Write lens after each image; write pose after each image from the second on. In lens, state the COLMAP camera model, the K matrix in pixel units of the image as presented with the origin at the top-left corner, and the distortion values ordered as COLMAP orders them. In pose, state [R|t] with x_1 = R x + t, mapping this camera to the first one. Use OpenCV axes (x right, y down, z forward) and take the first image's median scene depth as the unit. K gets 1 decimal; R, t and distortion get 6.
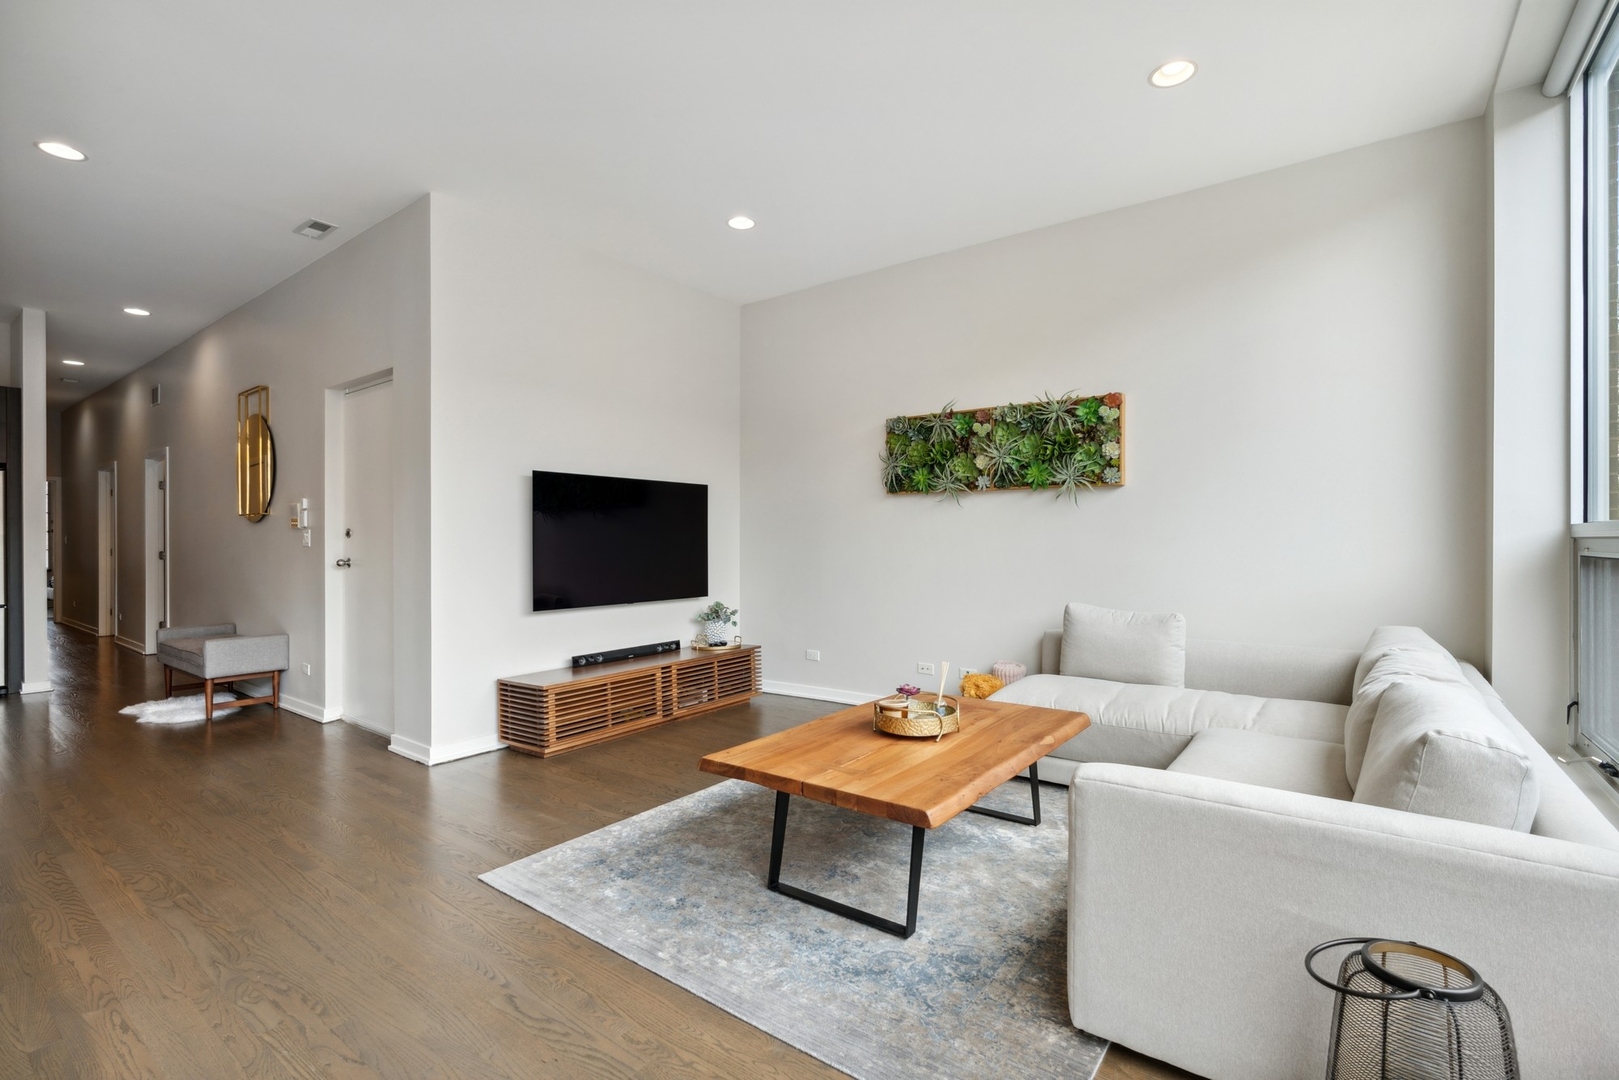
lens RADIAL K [[732.5, 0, 828.9], [0, 732.5, 547.2], [0, 0, 1]] dist [-0.013759, 0.006845]
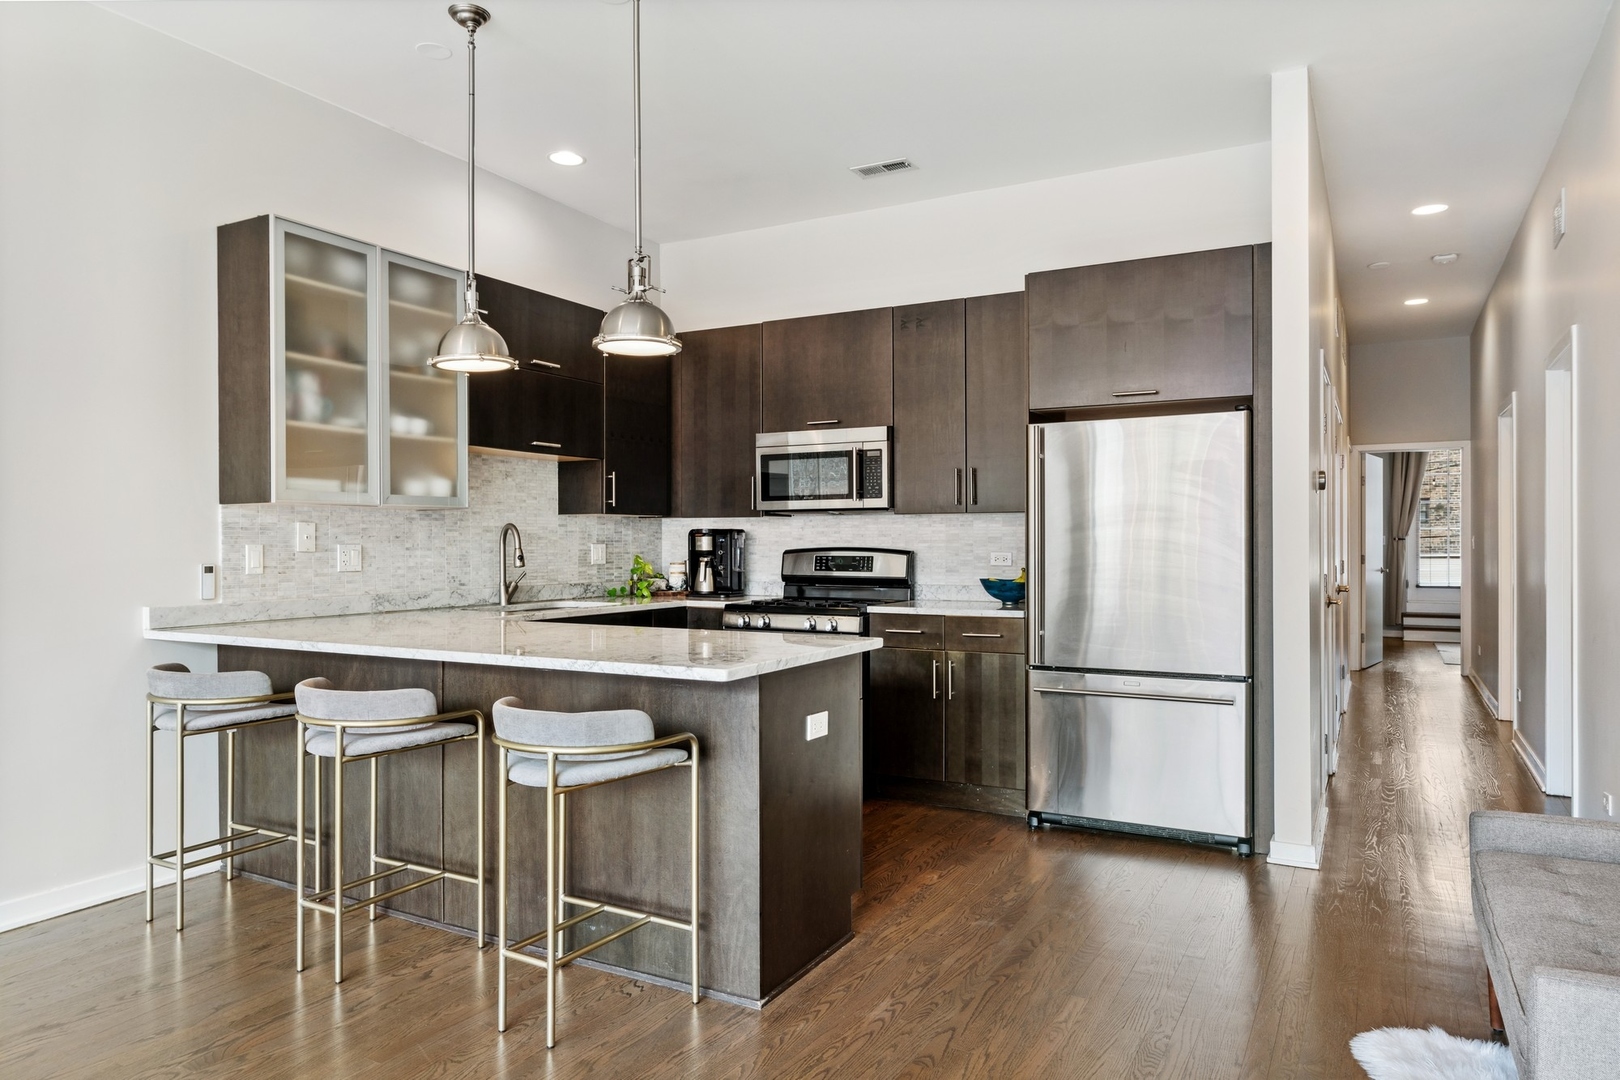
lens RADIAL K [[1056.6, 0, 806.9], [0, 1056.6, 535.1], [0, 0, 1]] dist [-0.005760, 0.010588]
pose [[0.137036, -0.004151, -0.990557, -0.587200], [-0.006657, 0.999965, -0.005111, -0.017124], [0.990544, 0.007294, 0.137004, 0.778374]]
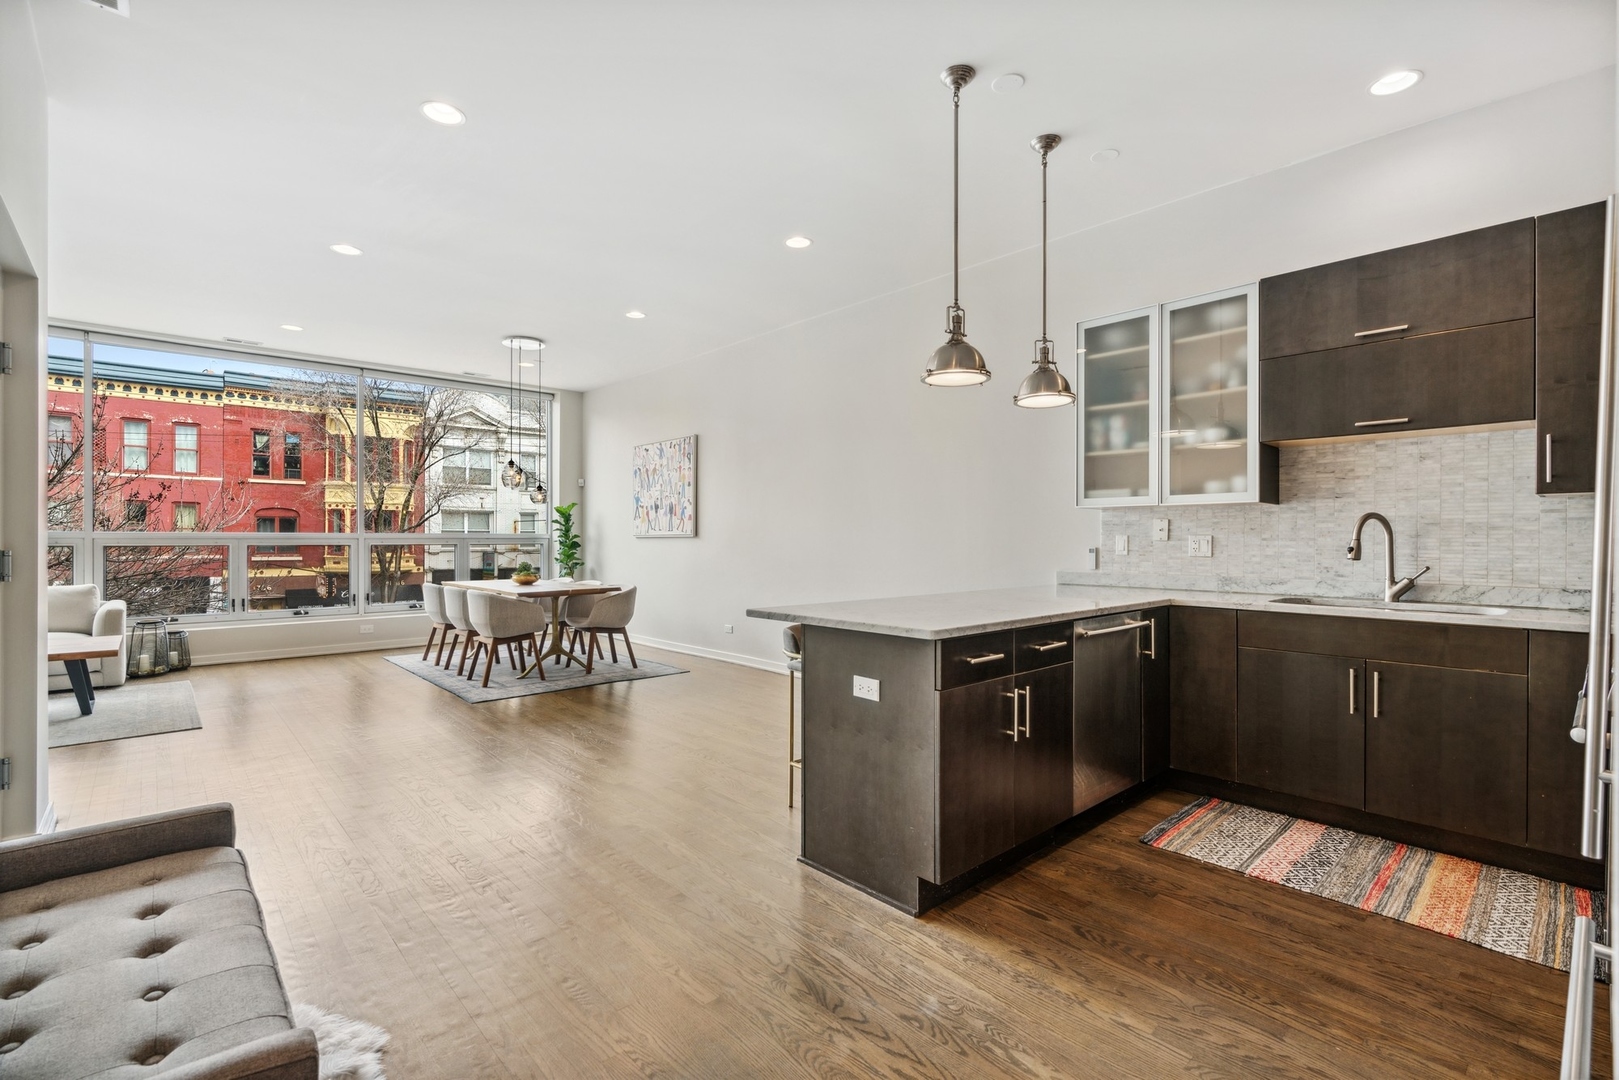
lens RADIAL K [[732.5, 0, 803.6], [0, 732.5, 541.9], [0, 0, 1]] dist [-0.013759, 0.006845]
pose [[-0.980578, -0.001519, 0.196121, -1.355054], [0.001130, 0.999910, 0.013394, -0.014748], [-0.196124, 0.013355, -0.980488, 1.451049]]
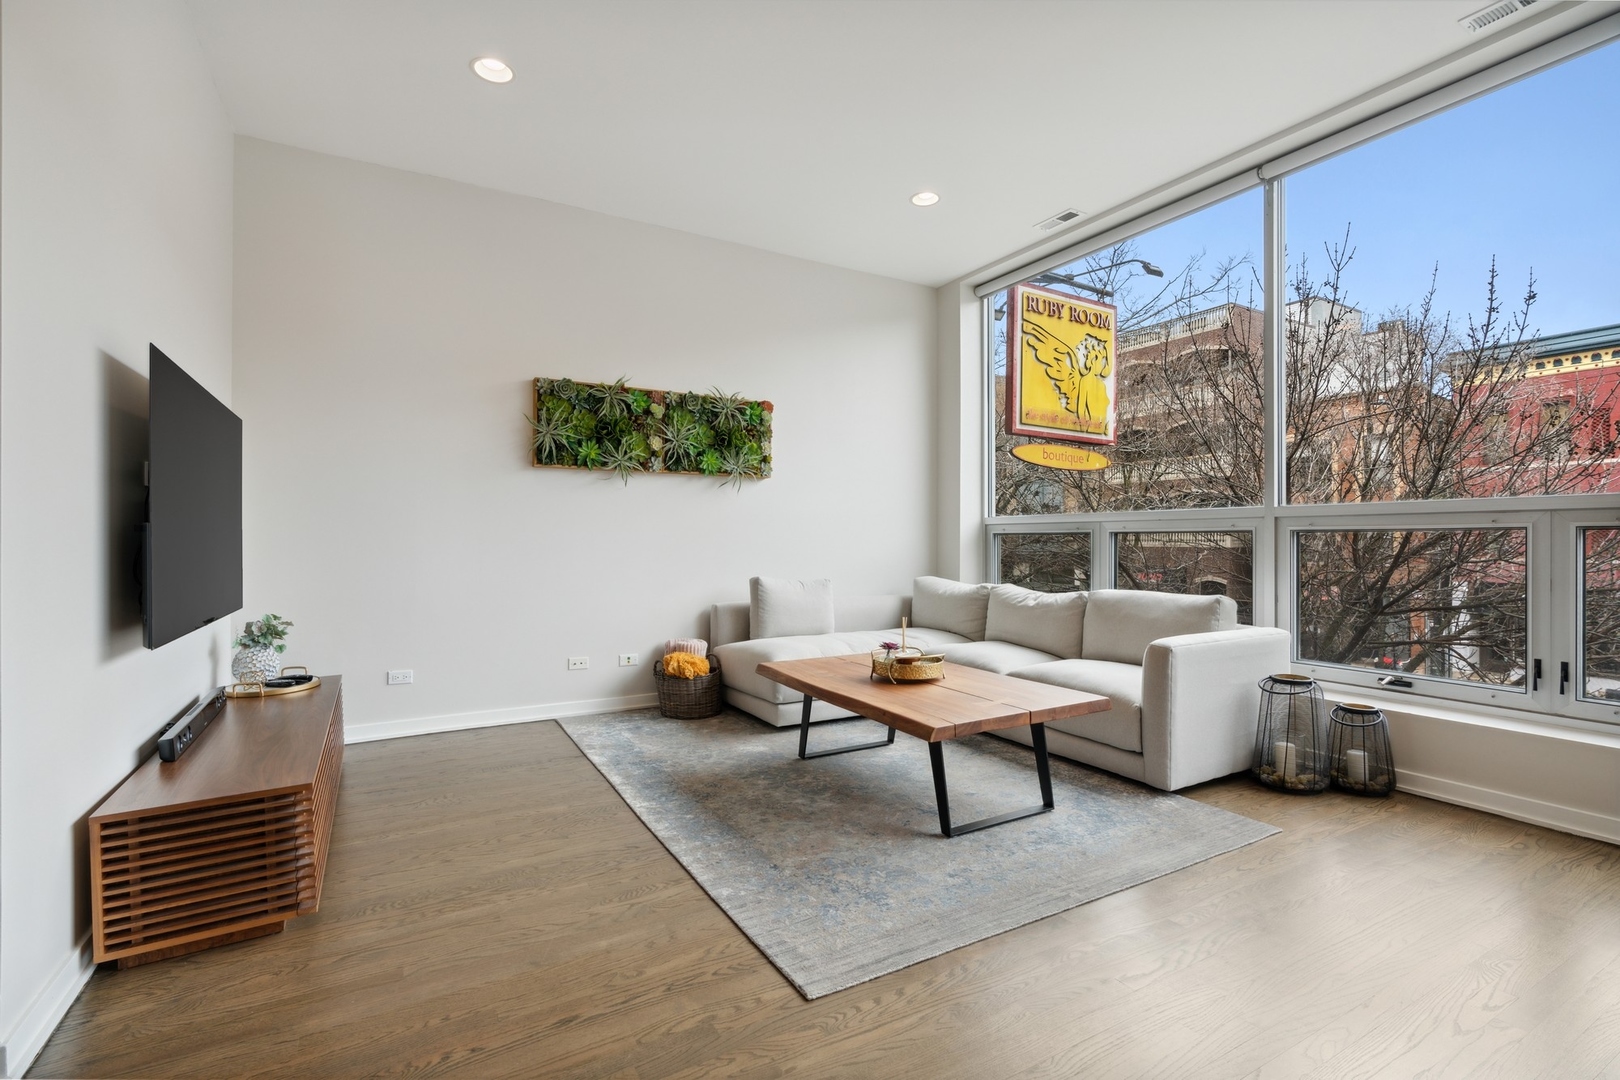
lens RADIAL K [[733.0, 0, 806.1], [0, 733.0, 540.0], [0, 0, 1]] dist [-0.013759, 0.006845]
pose [[0.402410, 0.003081, 0.915454, -0.648532], [0.008144, 0.999943, -0.006946, 0.025111], [-0.915423, 0.010250, 0.402362, 0.429152]]
